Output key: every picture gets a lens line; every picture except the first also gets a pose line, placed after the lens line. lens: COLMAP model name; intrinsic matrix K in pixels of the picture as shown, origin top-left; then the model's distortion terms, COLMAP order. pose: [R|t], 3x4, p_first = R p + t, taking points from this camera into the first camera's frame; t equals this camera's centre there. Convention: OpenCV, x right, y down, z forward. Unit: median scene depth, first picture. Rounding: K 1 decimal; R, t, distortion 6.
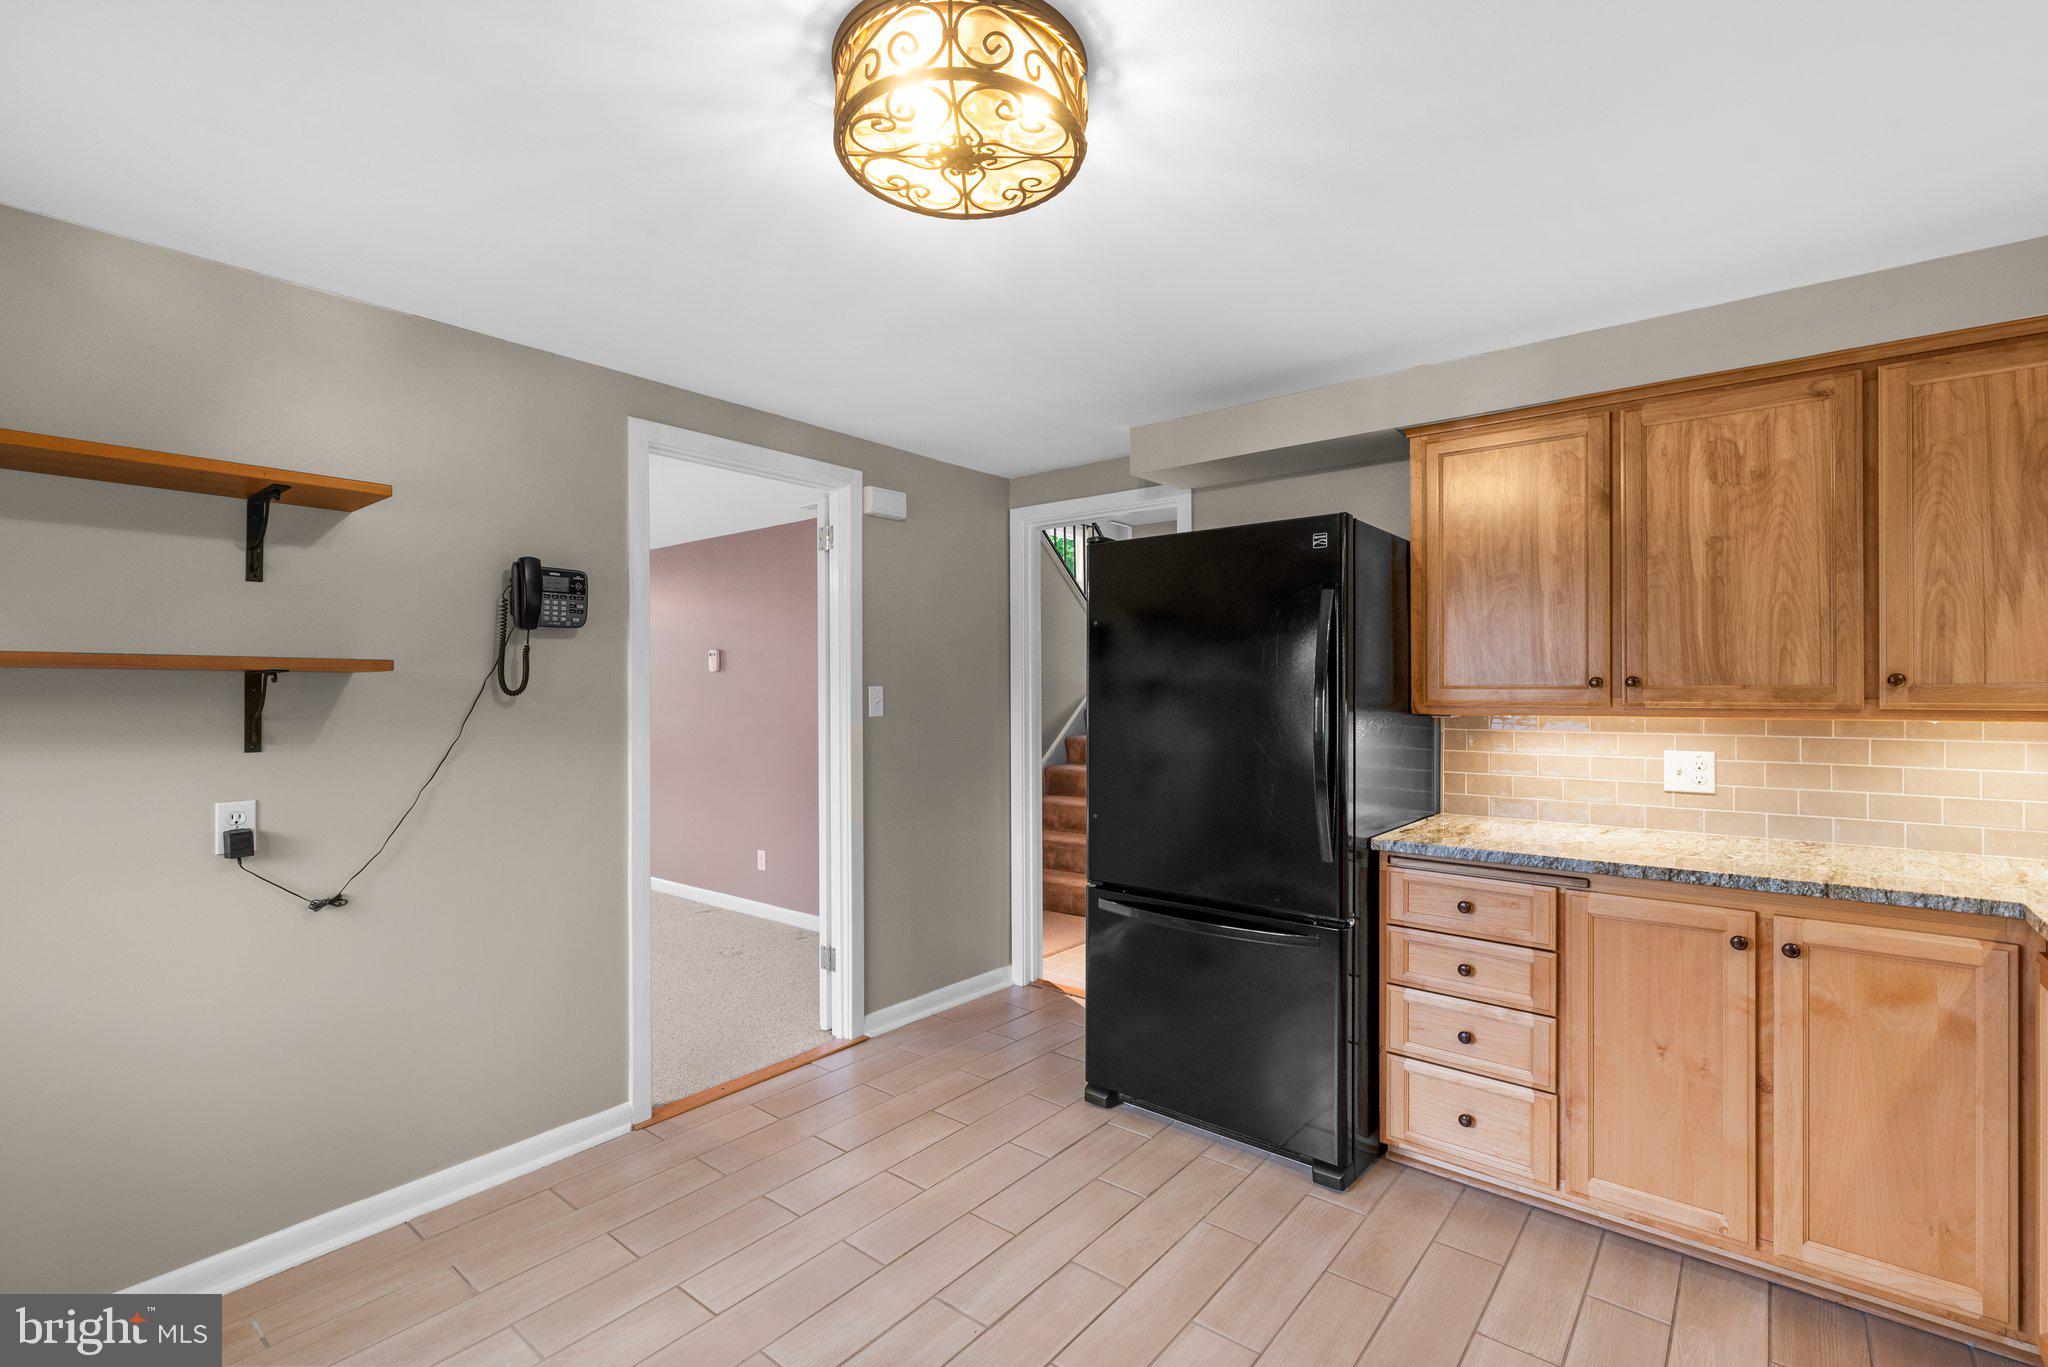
lens RADIAL K [[922.7, 0, 1023.5], [0, 922.7, 691.6], [0, 0, 1]] dist [0.000653, 0.000237]
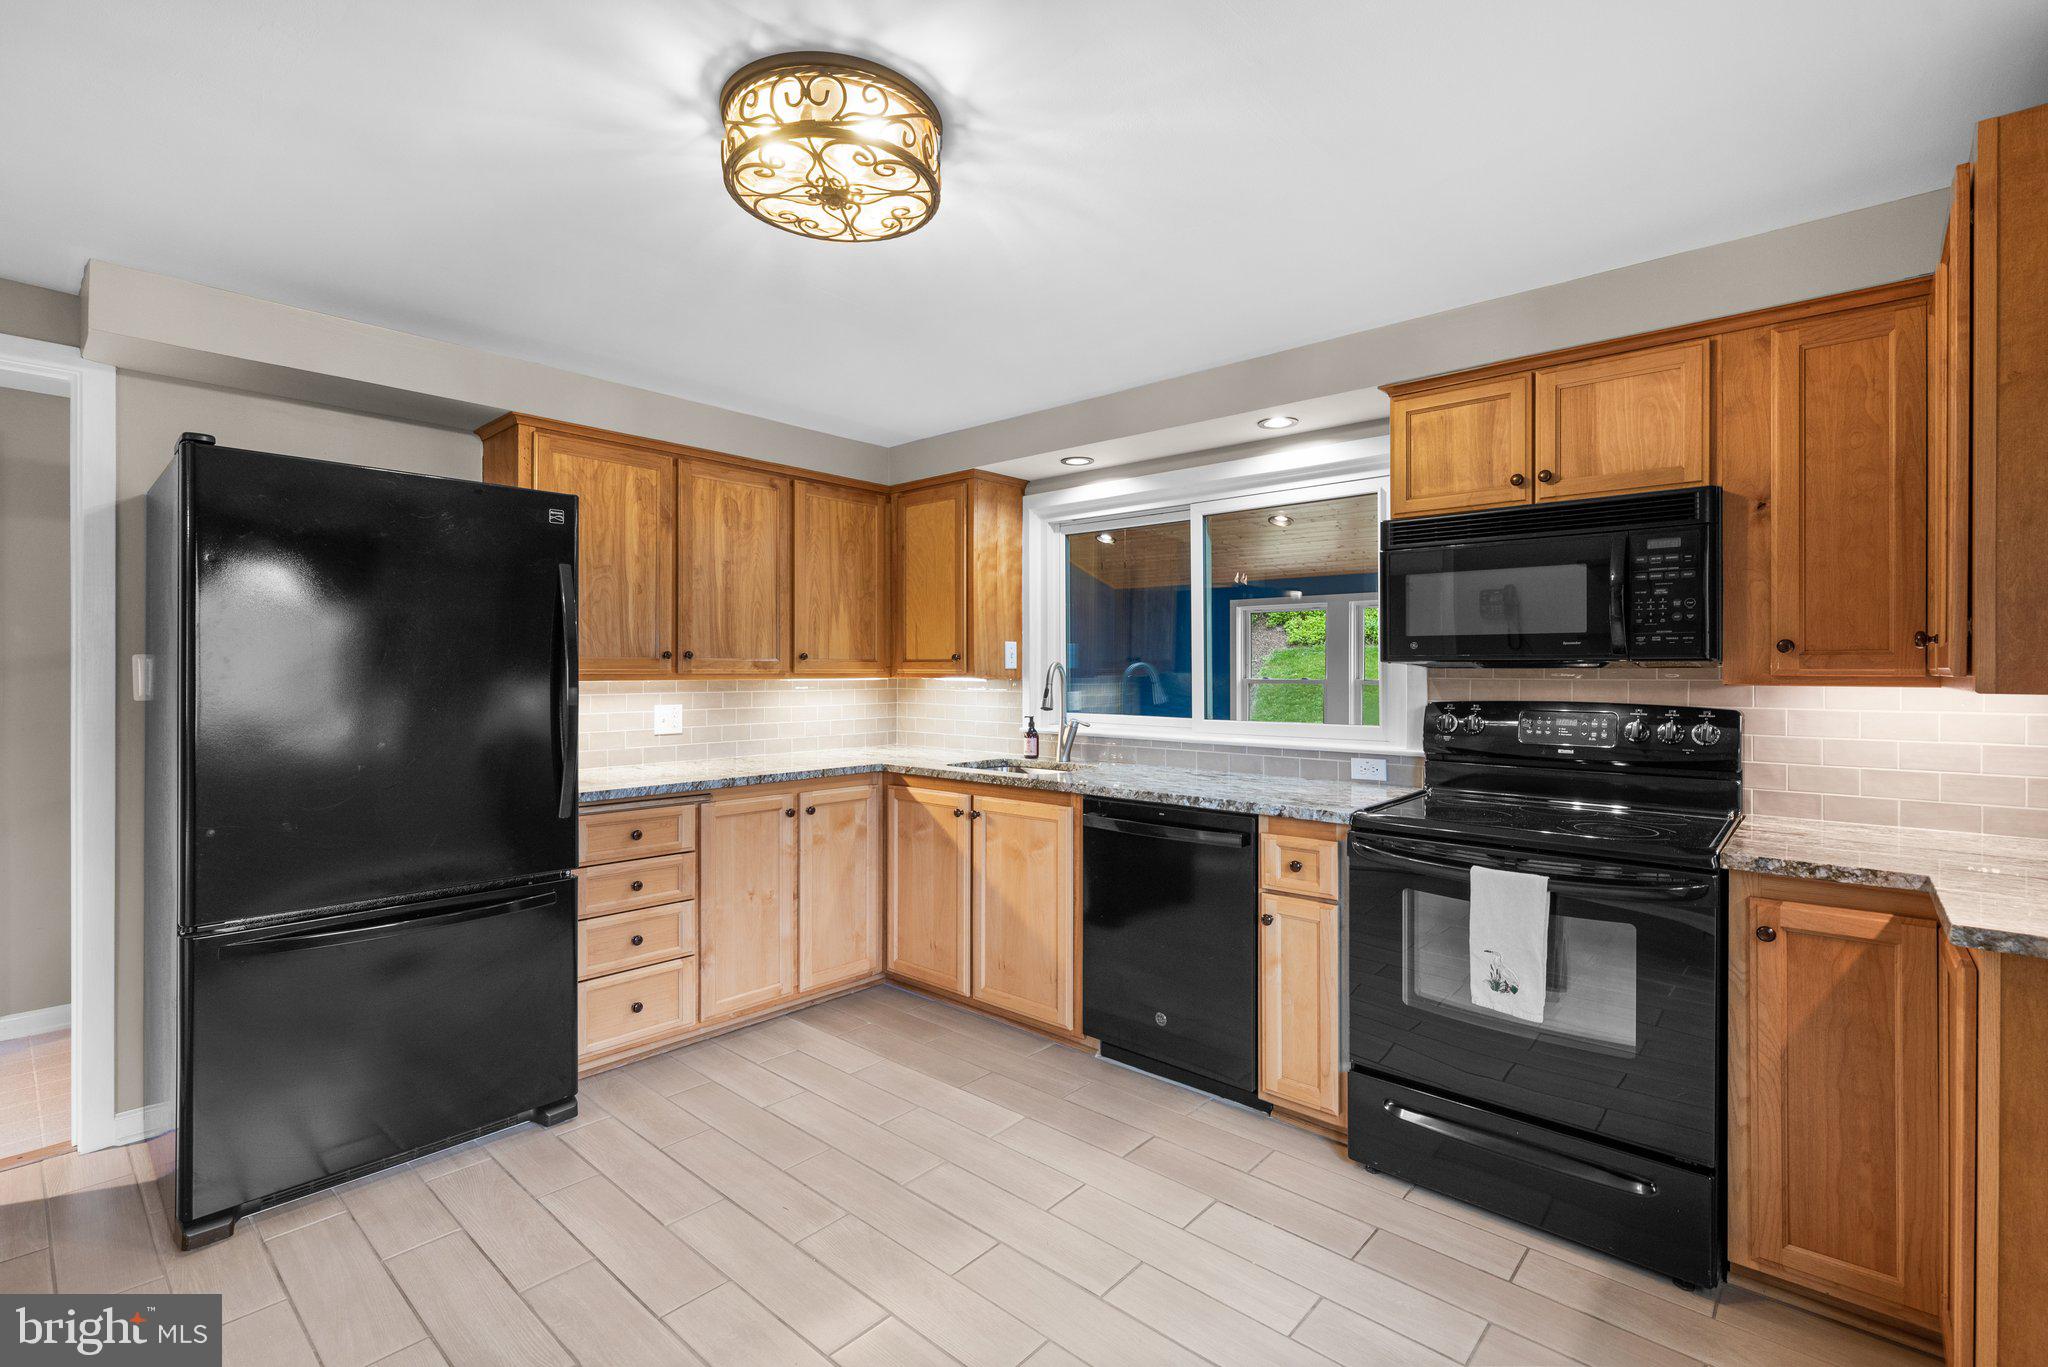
lens RADIAL K [[922.7, 0, 1036.8], [0, 922.7, 675.5], [0, 0, 1]] dist [0.000653, 0.000237]
pose [[0.033052, -0.003814, 0.999446, -0.737378], [0.000012, 0.999993, 0.003816, 0.015093], [-0.999454, -0.000114, 0.033052, 0.423690]]
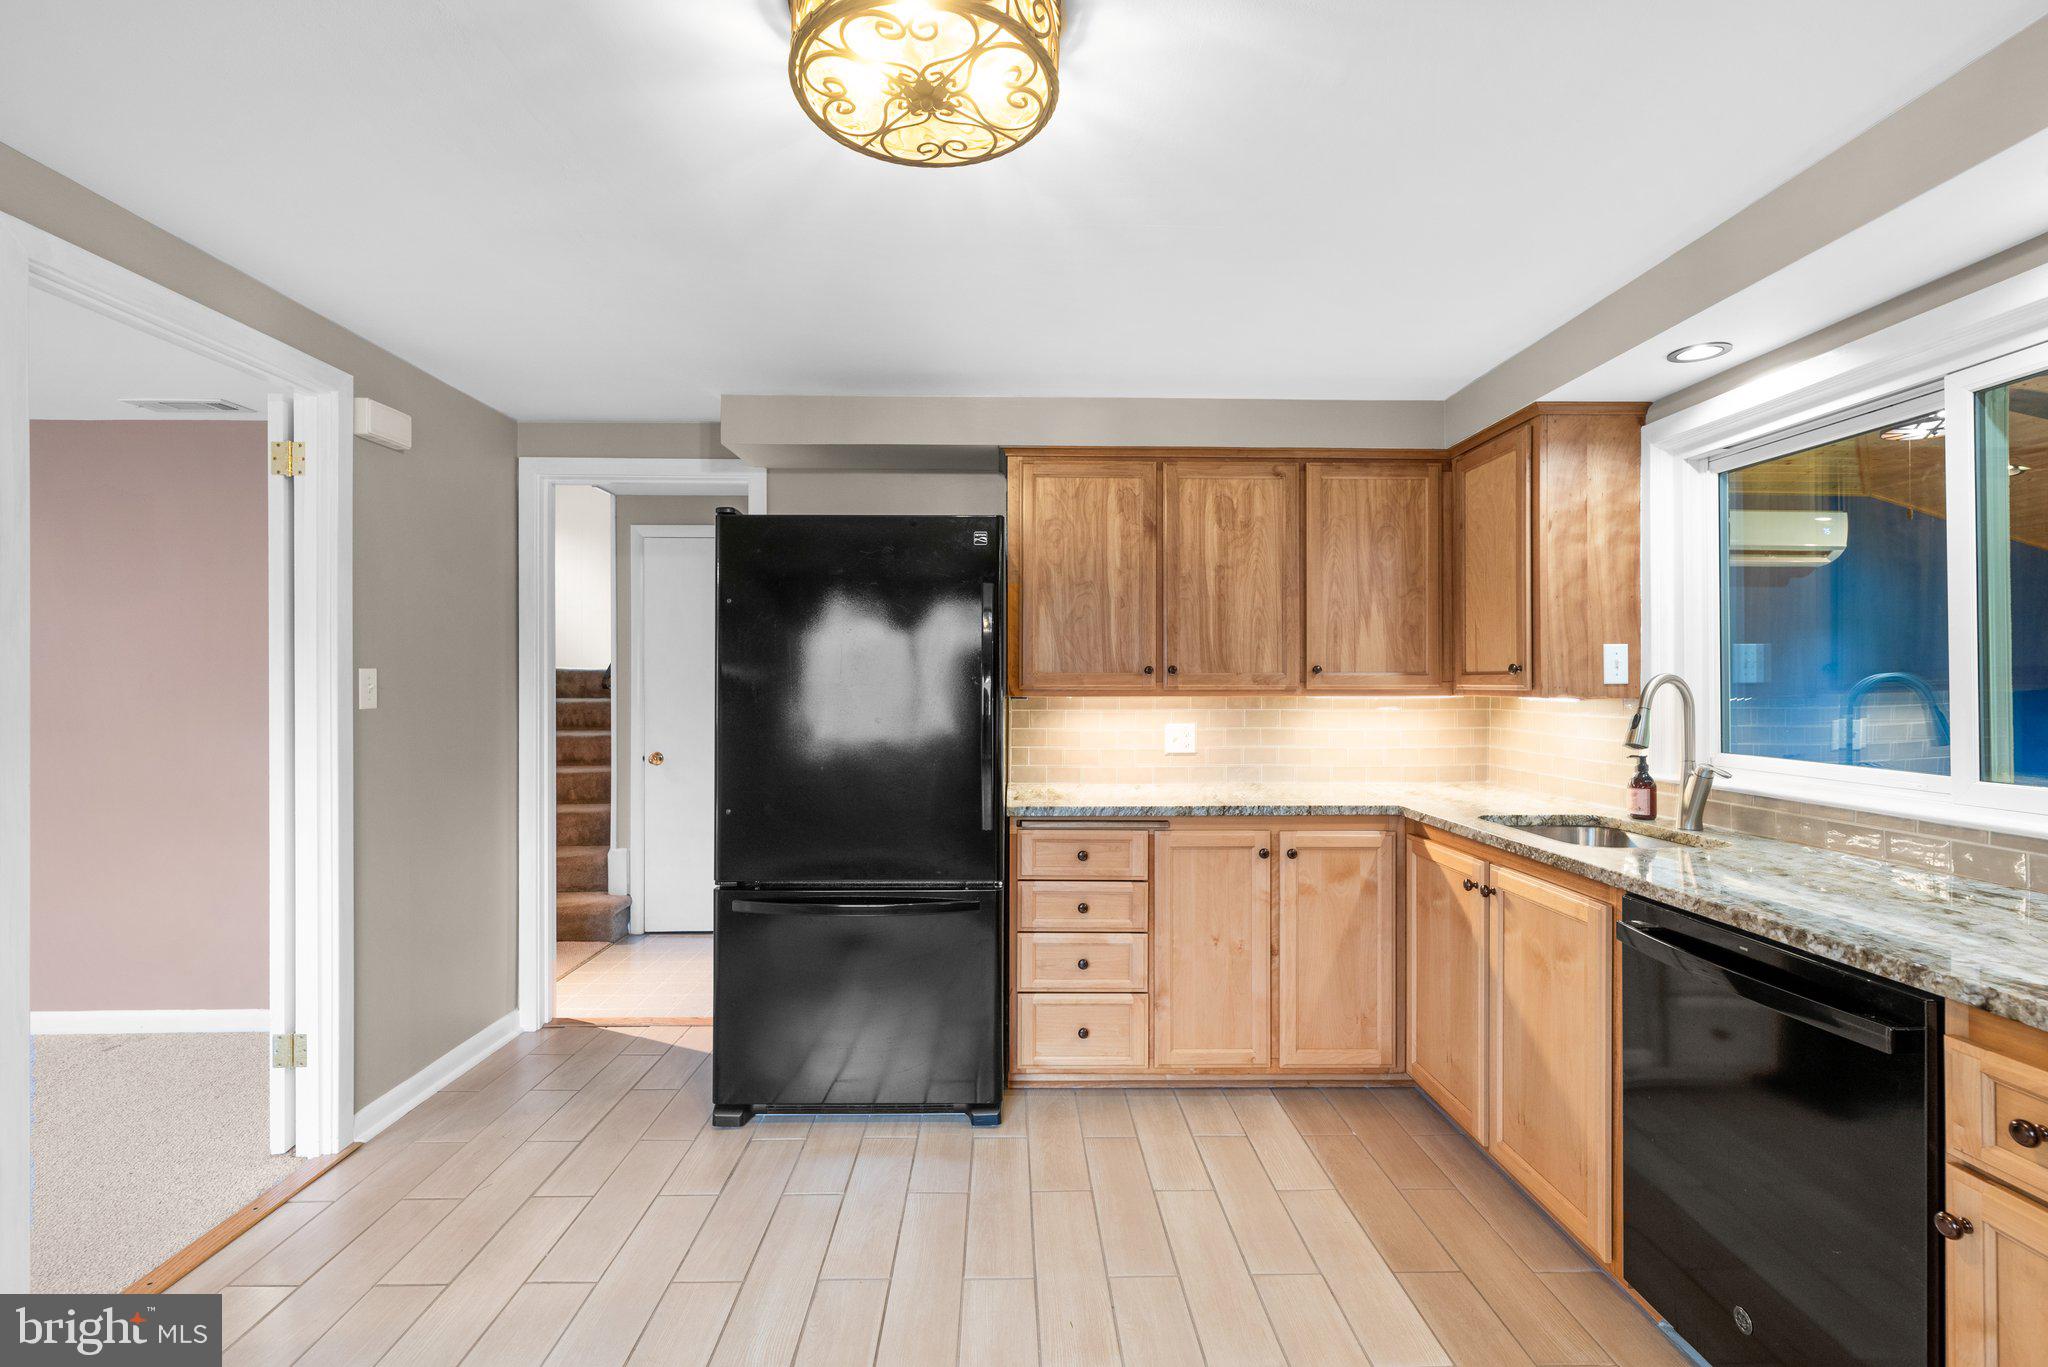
lens RADIAL K [[922.7, 0, 1025.1], [0, 922.7, 684.0], [0, 0, 1]] dist [0.000653, 0.000237]
pose [[0.759825, 0.001443, 0.650126, -0.360317], [-0.000467, 0.999998, -0.001673, 0.011710], [-0.650127, 0.000967, 0.759825, 0.135260]]
